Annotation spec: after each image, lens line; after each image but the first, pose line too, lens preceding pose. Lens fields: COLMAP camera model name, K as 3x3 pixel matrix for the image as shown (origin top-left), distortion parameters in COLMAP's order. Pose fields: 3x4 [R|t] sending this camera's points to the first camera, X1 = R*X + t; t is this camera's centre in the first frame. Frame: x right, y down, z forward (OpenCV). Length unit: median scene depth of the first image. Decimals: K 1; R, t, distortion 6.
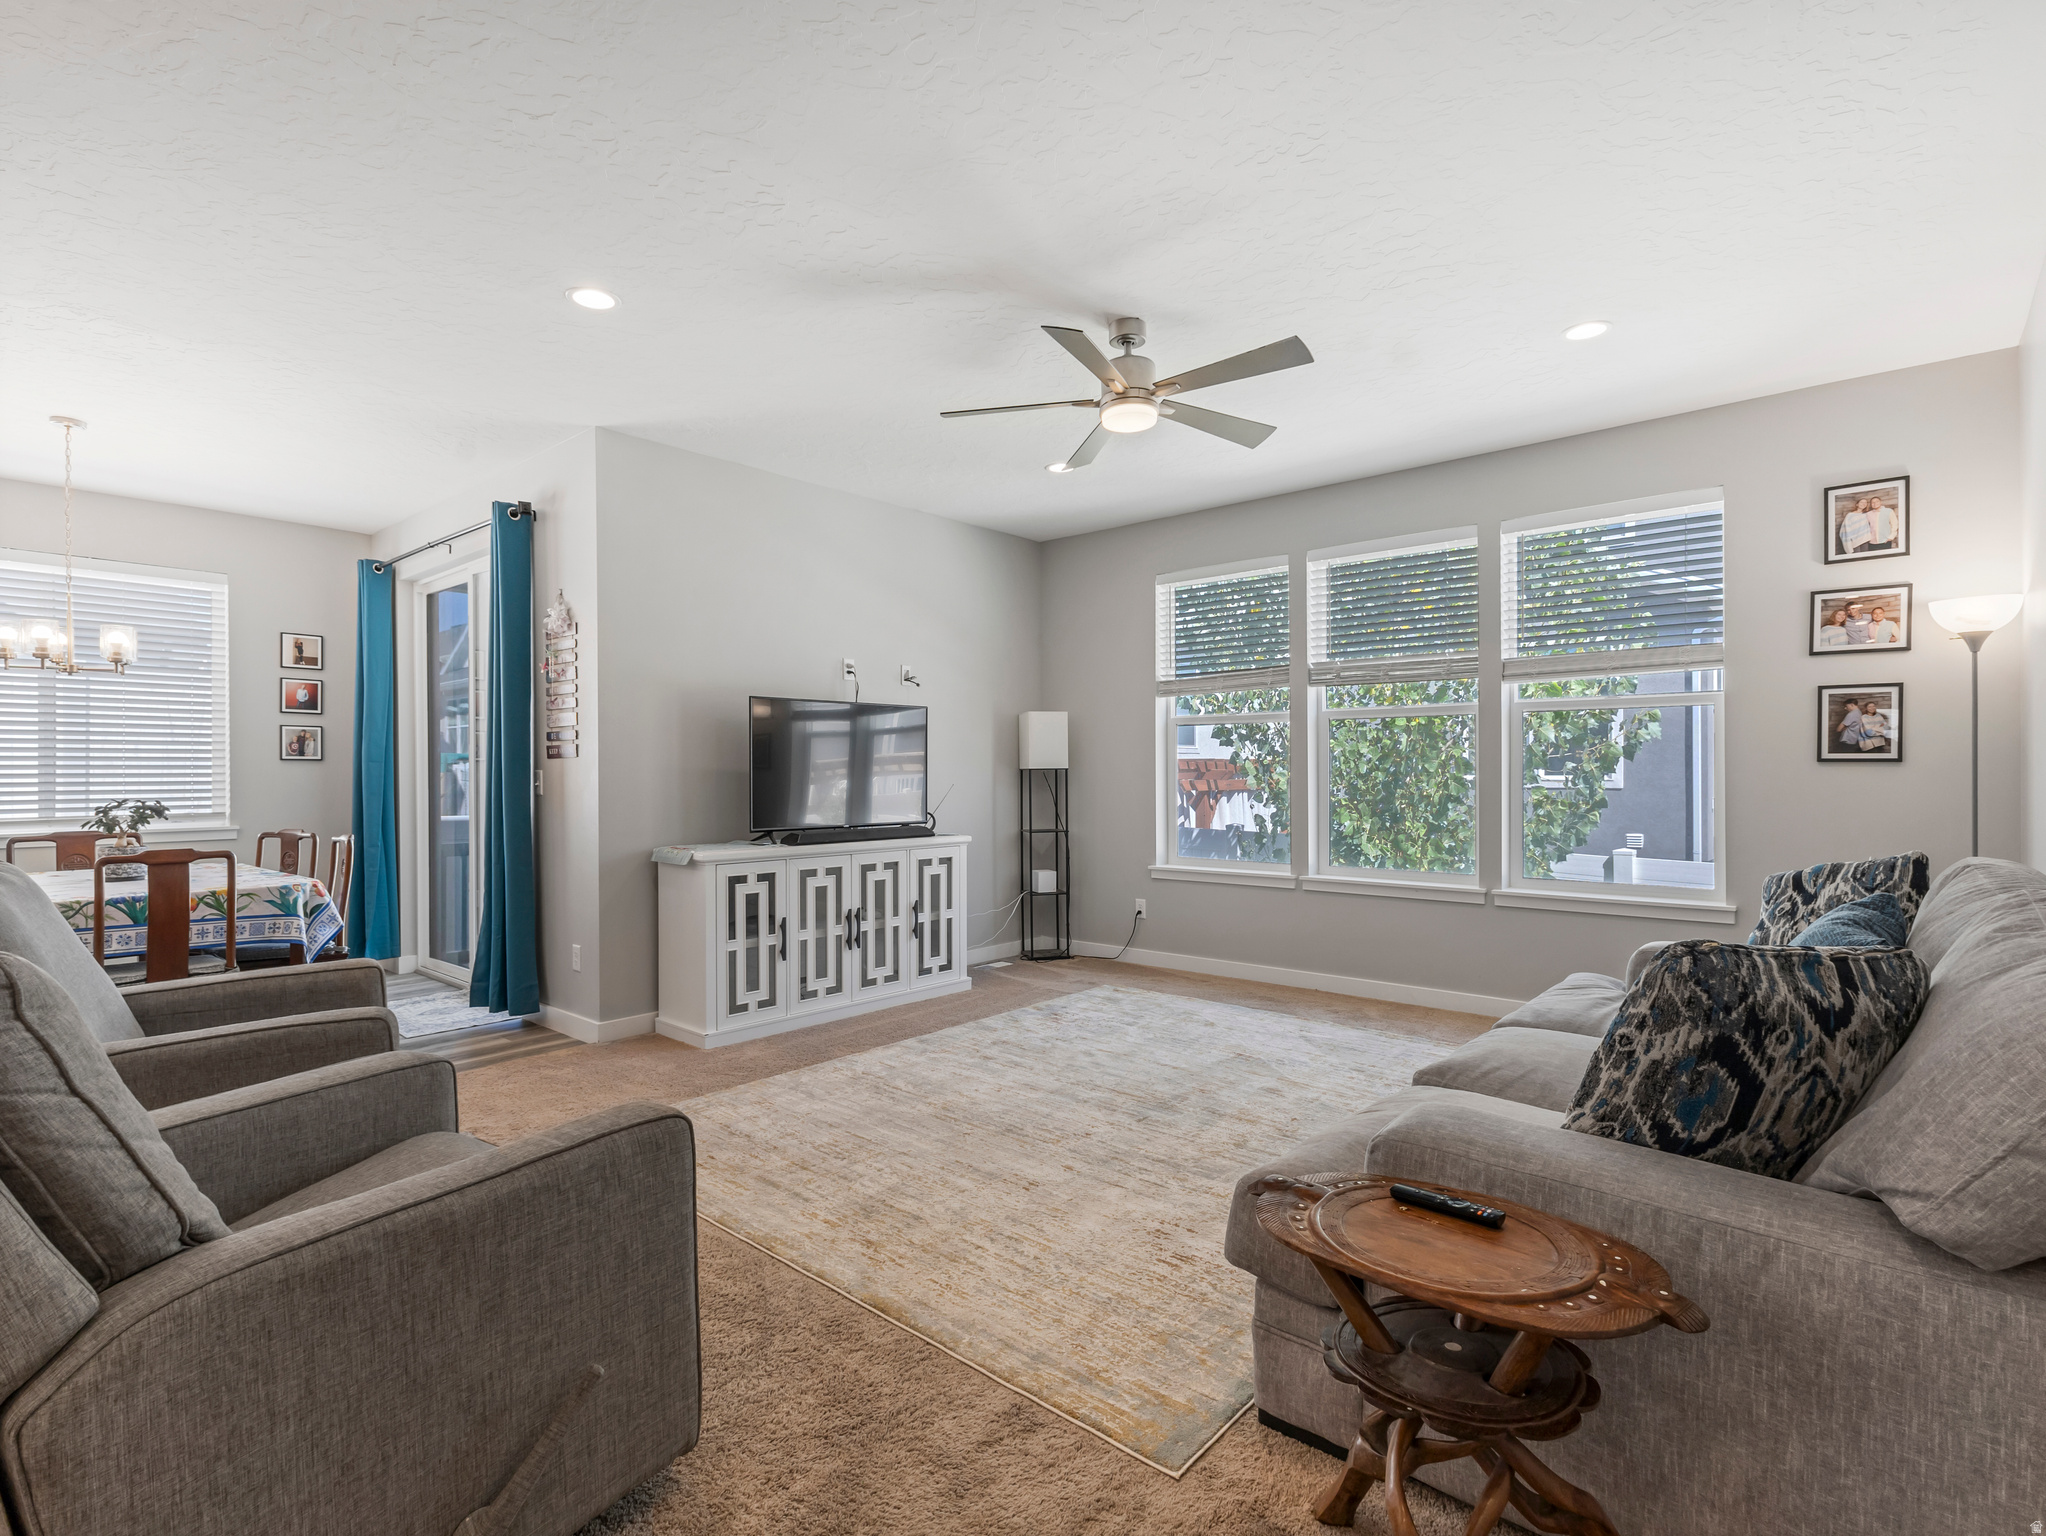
lens RADIAL K [[1011.2, 0, 927.9], [0, 1011.2, 775.8], [0, 0, 1]] dist [0.012584, -0.002797]
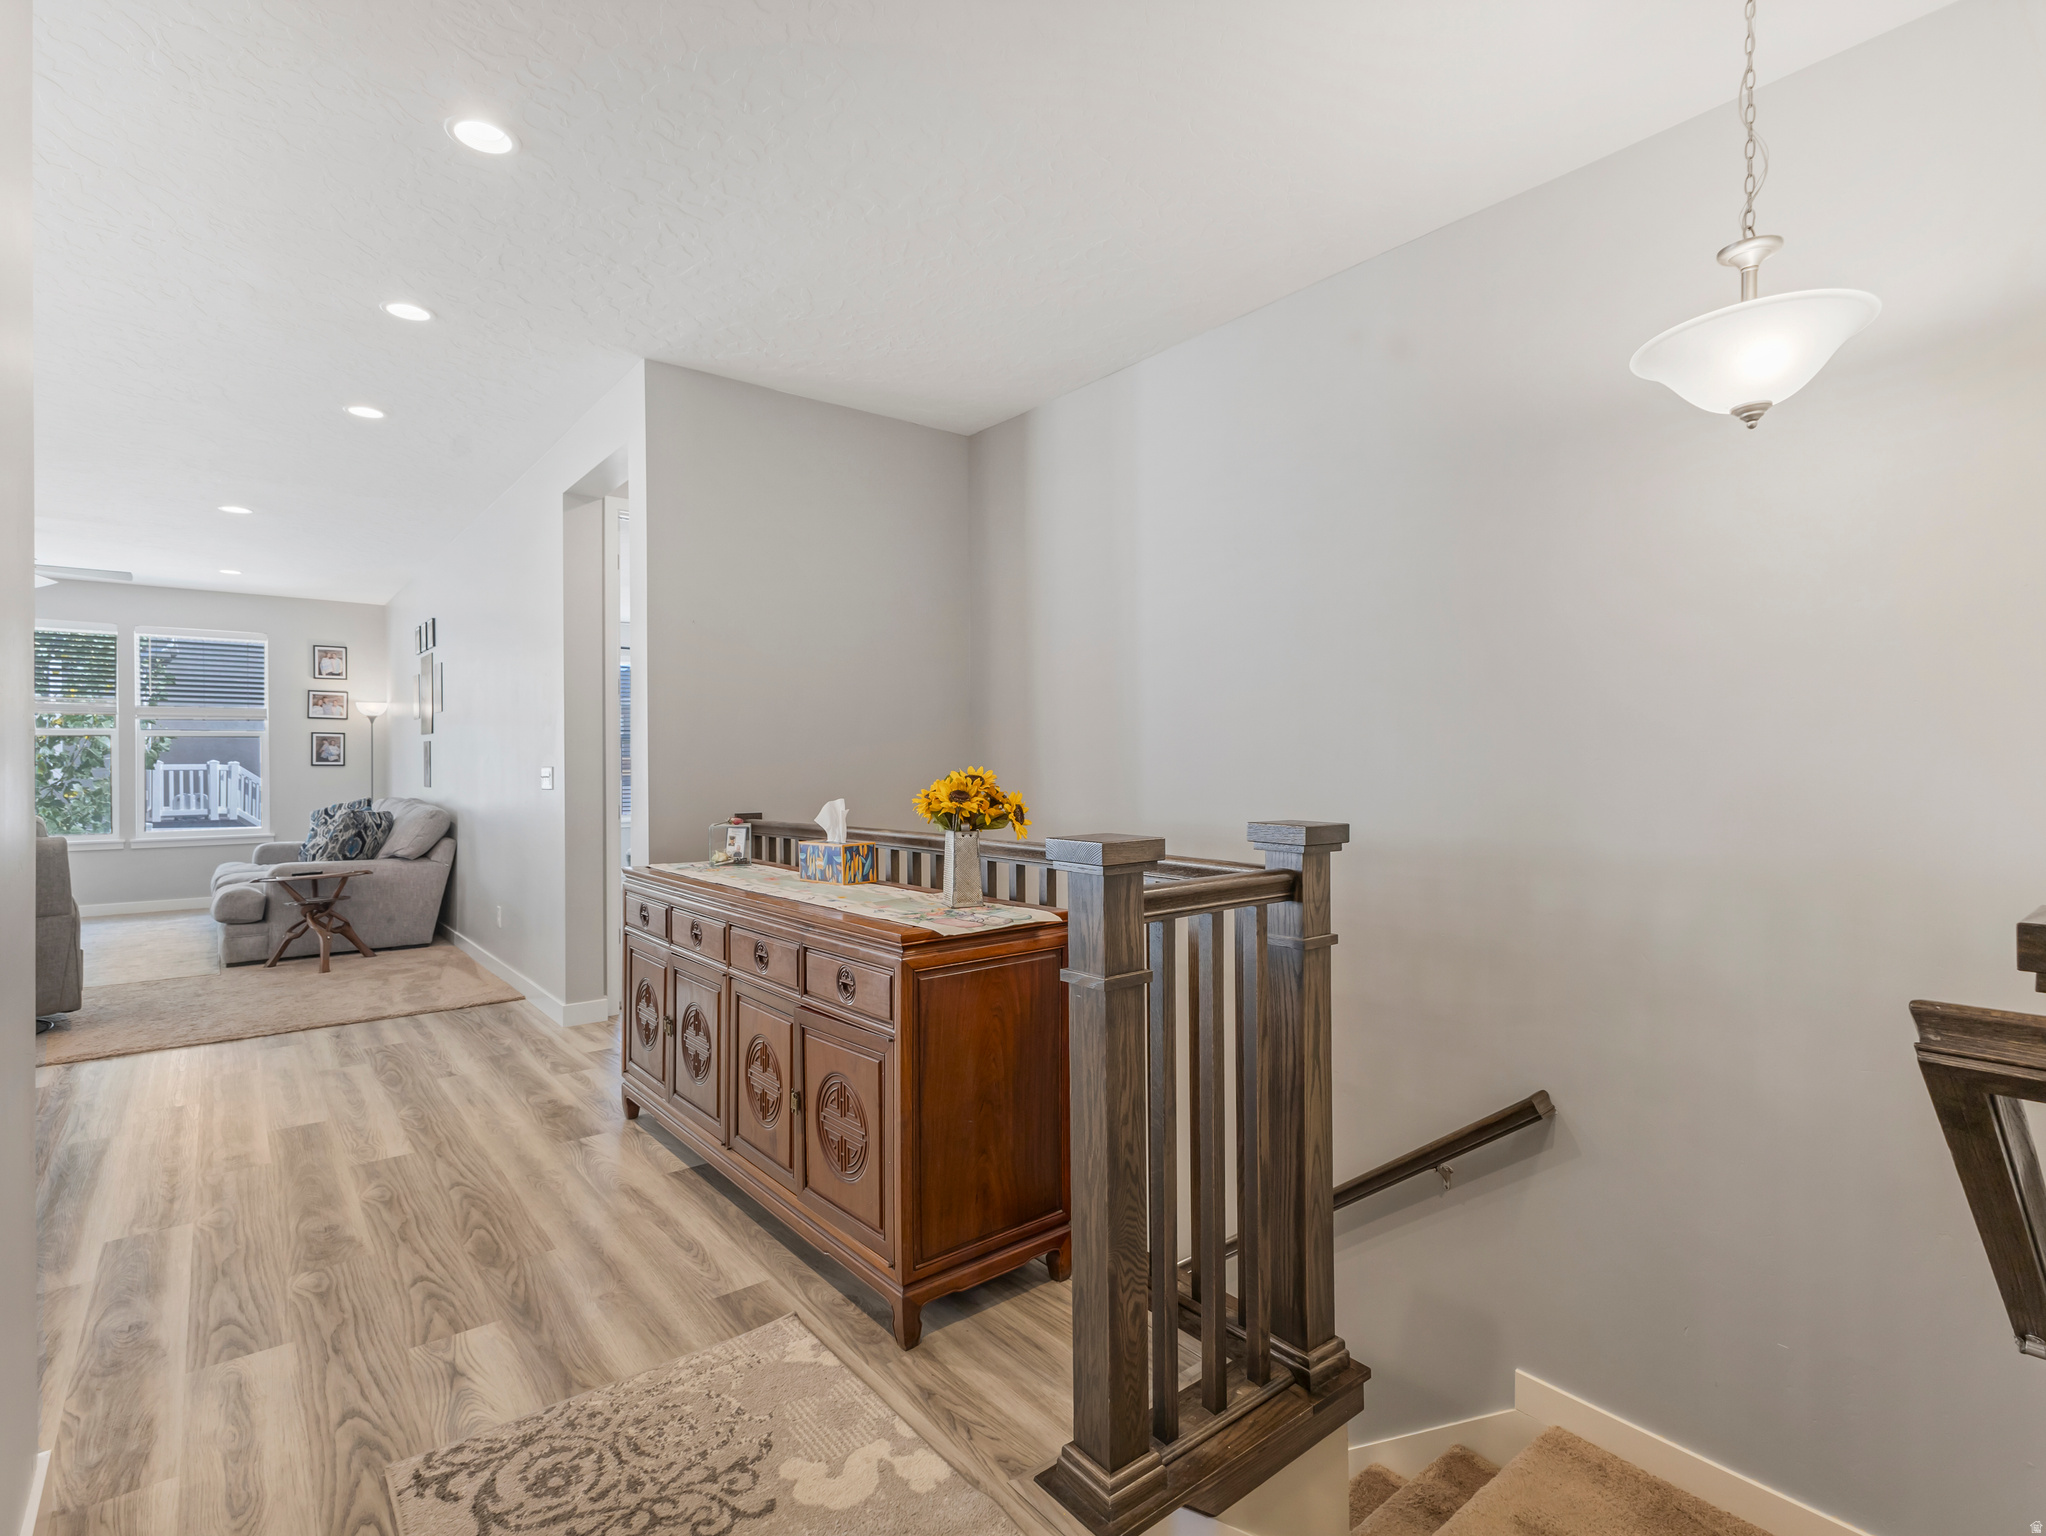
lens RADIAL K [[1011.2, 0, 1023.3], [0, 1011.2, 755.6], [0, 0, 1]] dist [0.012584, -0.002797]
pose [[0.146309, 0.005977, 0.989221, -1.154880], [0.012499, 0.999891, -0.007890, 0.001295], [-0.989160, 0.013519, 0.146218, -0.911518]]
